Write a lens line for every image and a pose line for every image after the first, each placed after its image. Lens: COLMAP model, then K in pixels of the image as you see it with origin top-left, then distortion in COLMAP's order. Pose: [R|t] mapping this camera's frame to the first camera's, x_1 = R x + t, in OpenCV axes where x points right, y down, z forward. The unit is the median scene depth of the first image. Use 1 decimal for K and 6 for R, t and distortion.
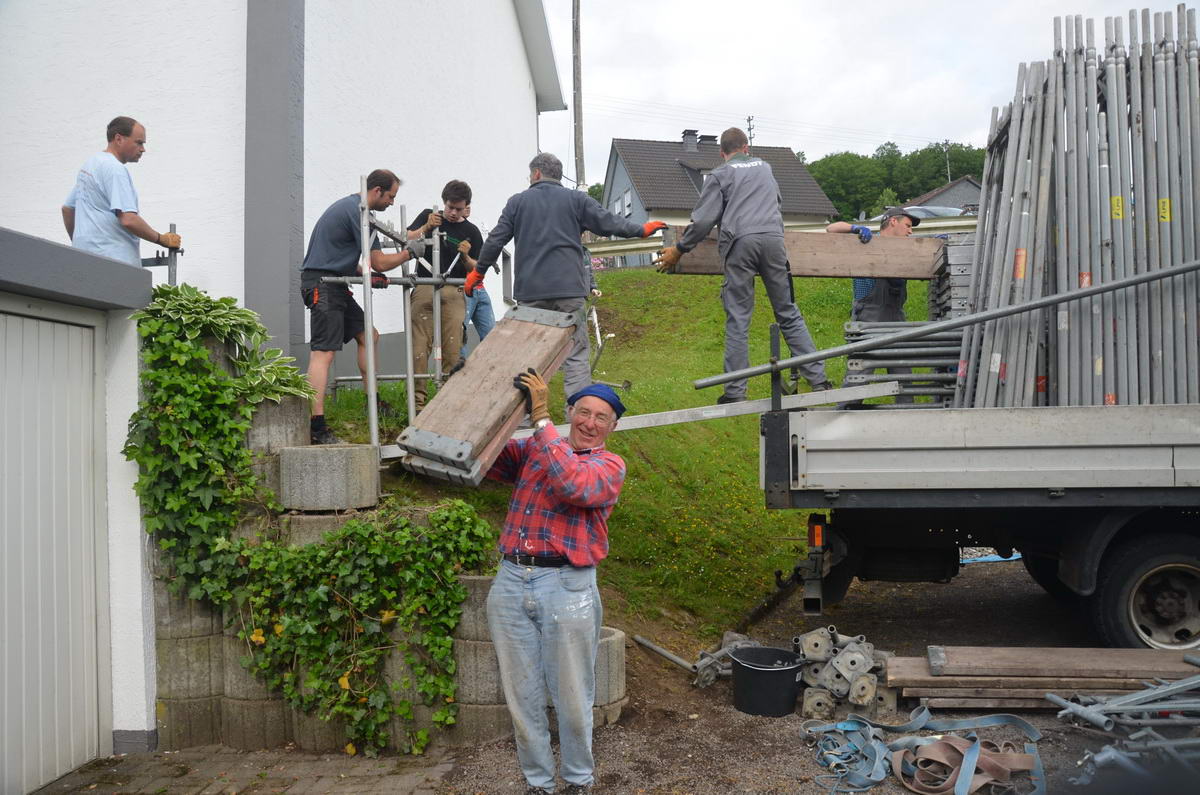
lens RADIAL K [[958.3, 0, 599.5], [0, 958.3, 397.3], [0, 0, 1]] dist [-0.123165, 0.066691]
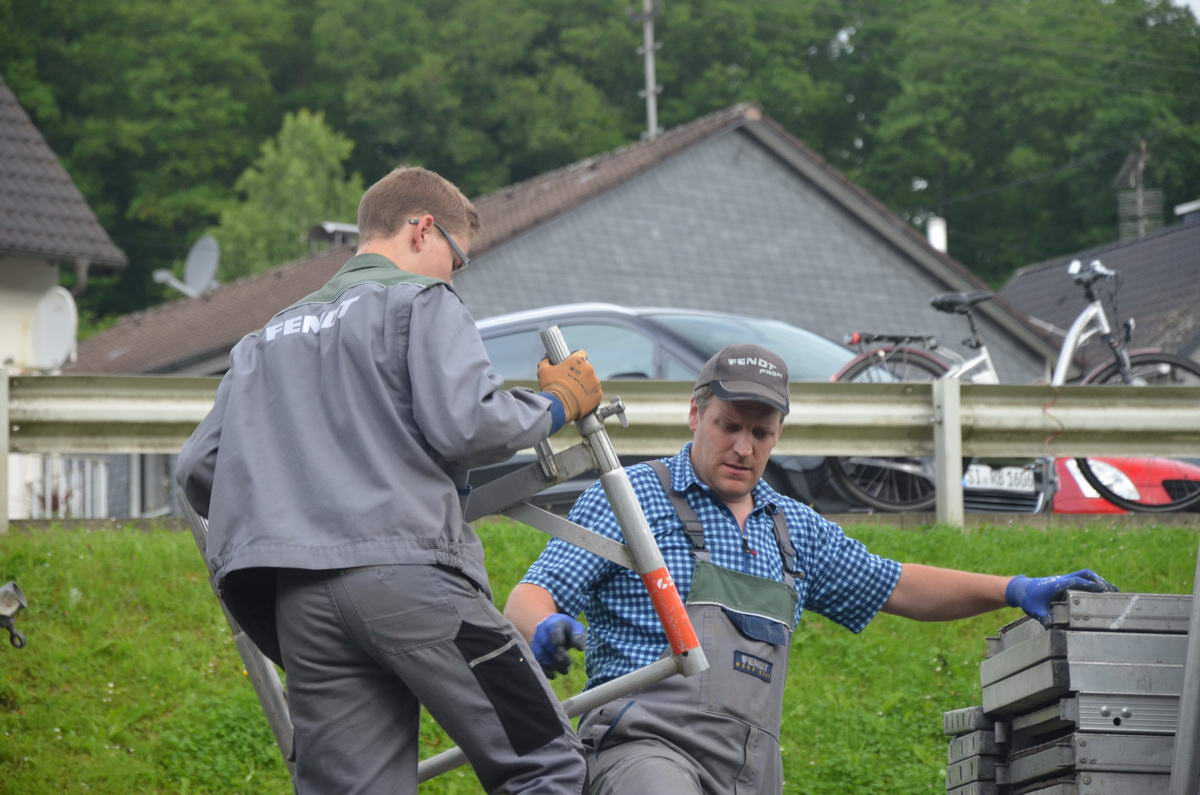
lens RADIAL K [[5626.4, 0, 596.2], [0, 5626.4, 393.5], [0, 0, 1]] dist [2.021064, 0.000000]
pose [[0.930001, 0.072565, 0.360323, -0.505030], [-0.019429, 0.988653, -0.148959, 0.043336], [-0.367044, 0.131531, 0.920857, -0.731106]]
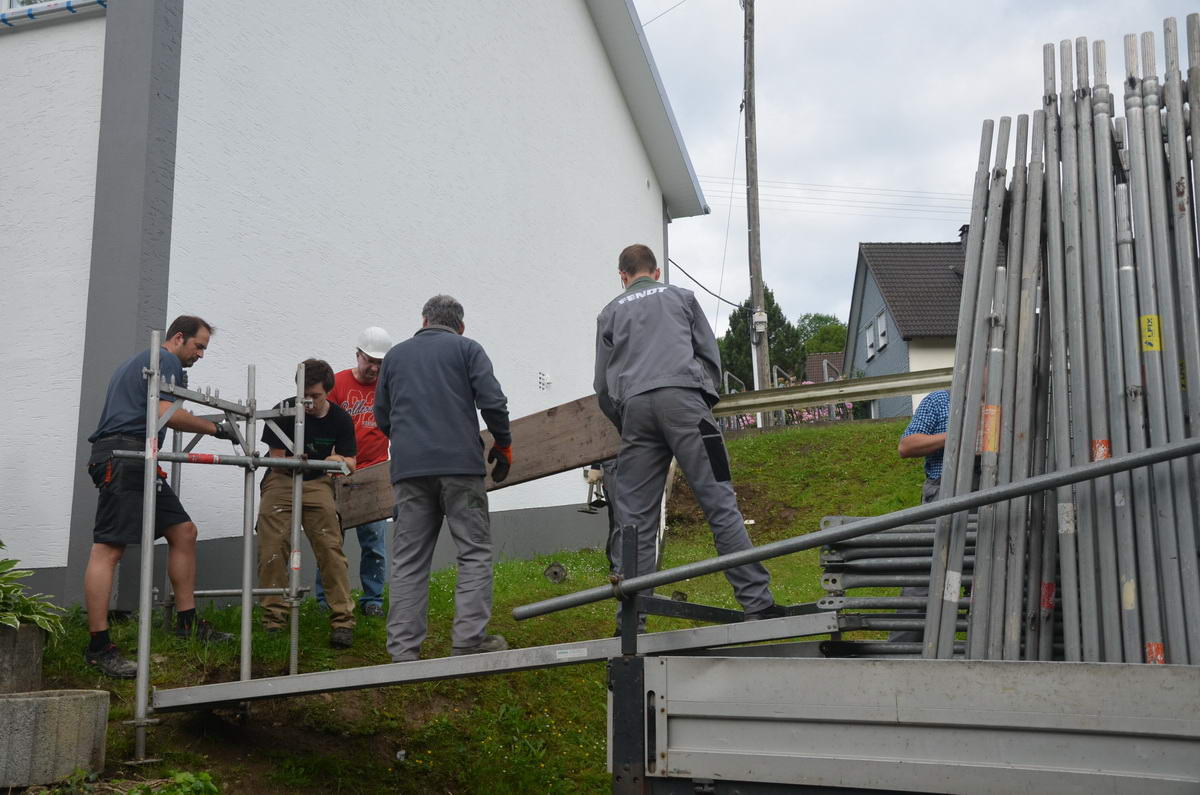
lens RADIAL K [[1300.8, 0, 603.6], [0, 1300.8, 388.2], [0, 0, 1]] dist [0.072609, 0.000000]
pose [[0.970788, -0.027949, -0.238307, 0.396004], [-0.010067, 0.987573, -0.156836, -0.026948], [0.239729, 0.154654, 0.958443, 0.075842]]
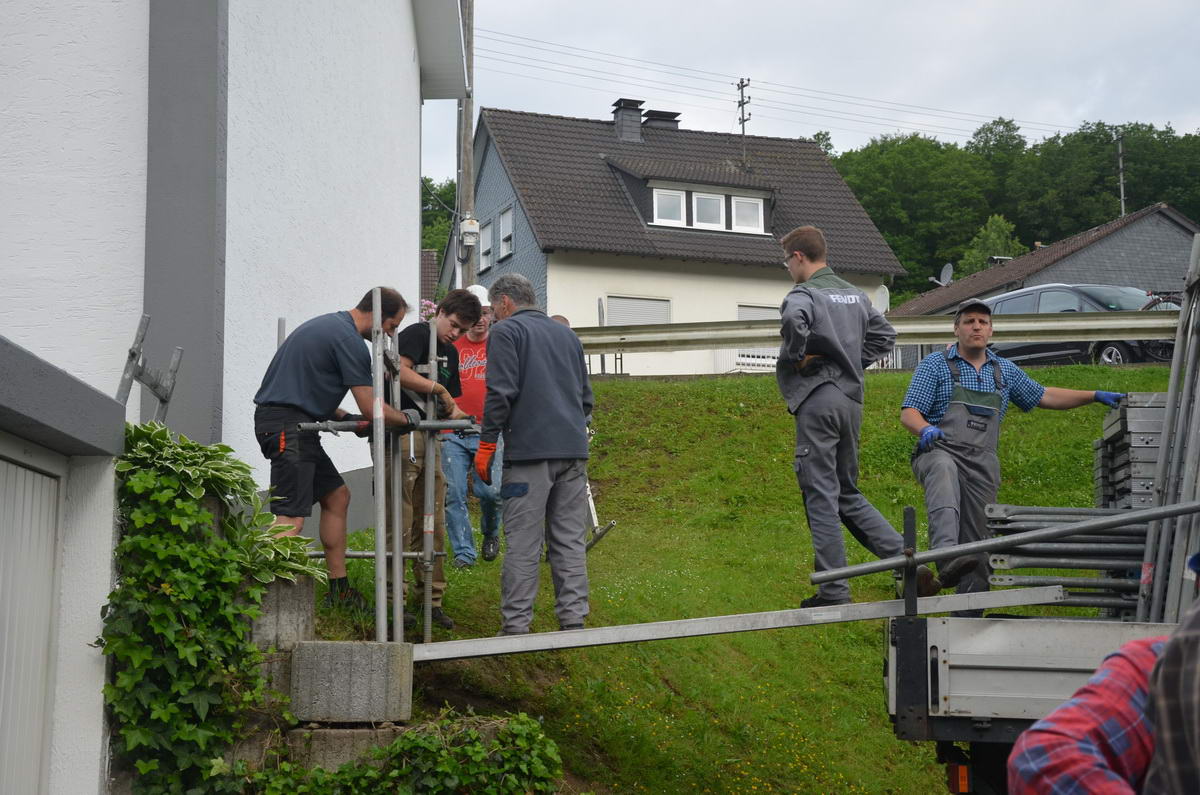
lens RADIAL K [[2047.9, 0, 598.3], [0, 2047.9, 400.3], [0, 0, 1]] dist [0.360430, 0.000000]
pose [[0.992732, 0.044080, 0.111982, -0.280884], [-0.032172, 0.993845, -0.106002, 0.027907], [-0.115965, 0.101629, 0.988040, -0.716812]]
